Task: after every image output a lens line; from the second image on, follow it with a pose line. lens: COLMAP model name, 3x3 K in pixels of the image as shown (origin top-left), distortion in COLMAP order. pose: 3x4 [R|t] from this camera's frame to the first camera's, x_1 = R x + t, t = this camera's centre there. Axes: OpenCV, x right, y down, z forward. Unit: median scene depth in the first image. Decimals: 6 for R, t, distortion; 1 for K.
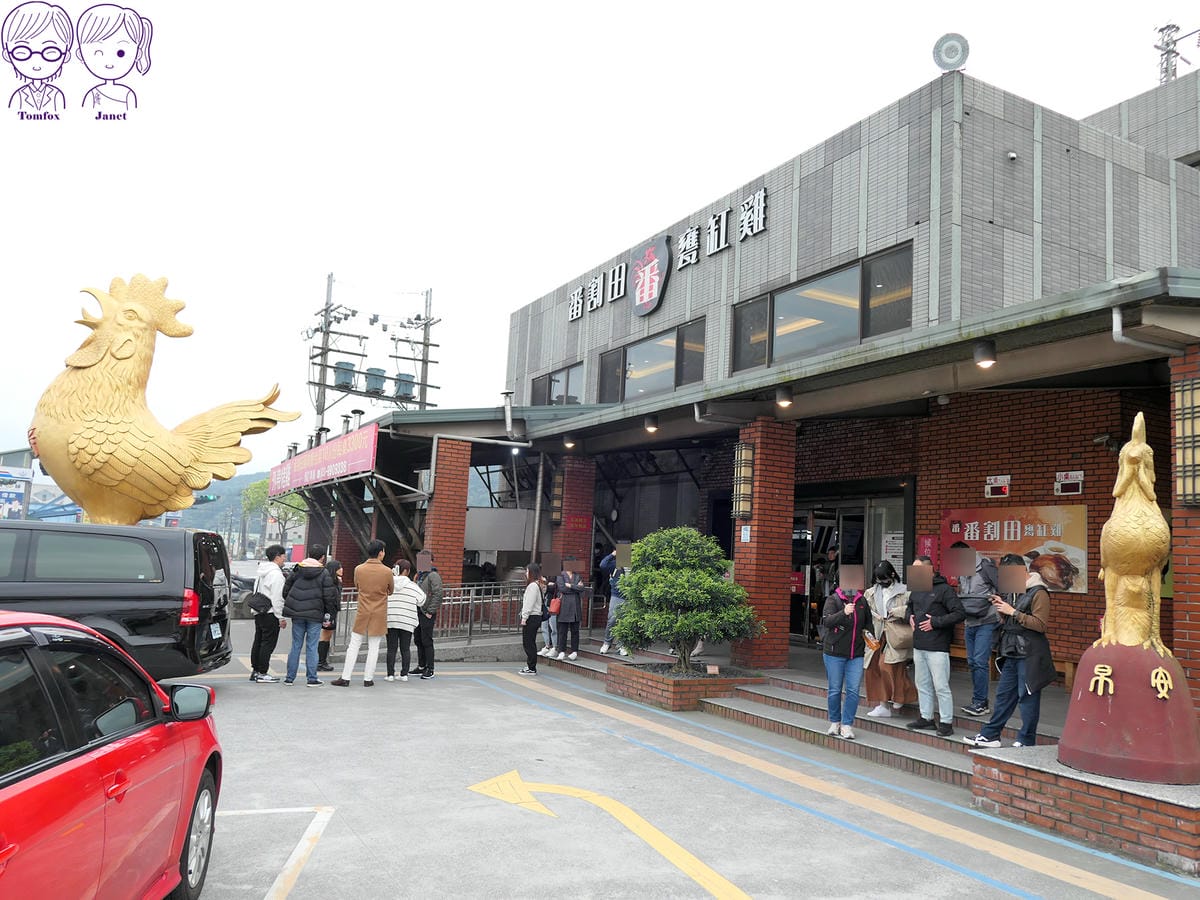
lens RADIAL K [[932.5, 0, 600.0], [0, 932.5, 450.0], [0, 0, 1]] dist [-0.036170, 0.000522]
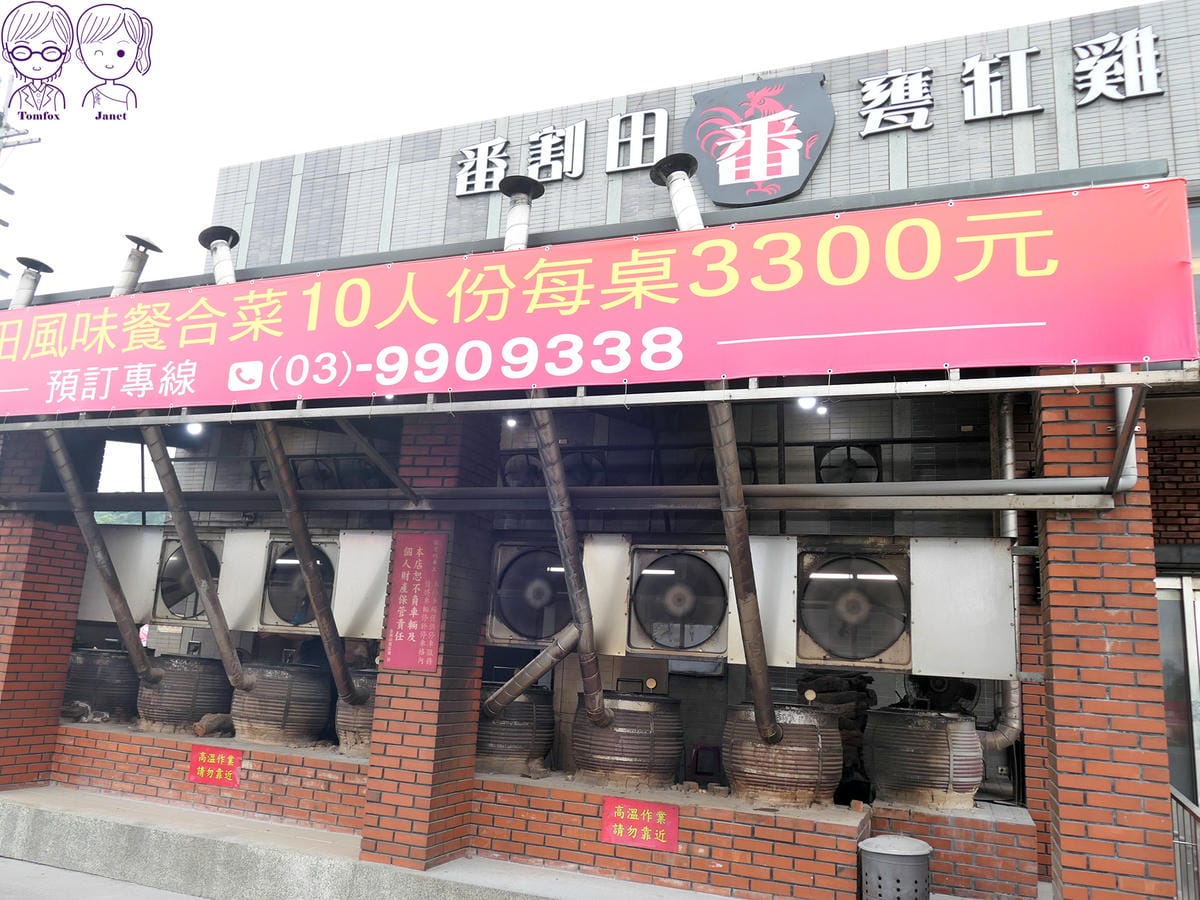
lens RADIAL K [[932.5, 0, 600.0], [0, 932.5, 450.0], [0, 0, 1]] dist [-0.036170, 0.000522]
pose [[0.771034, 0.133664, 0.622607, -0.339787], [-0.097738, 0.990978, -0.091709, 0.053253], [-0.629248, 0.009858, 0.777142, 0.656629]]
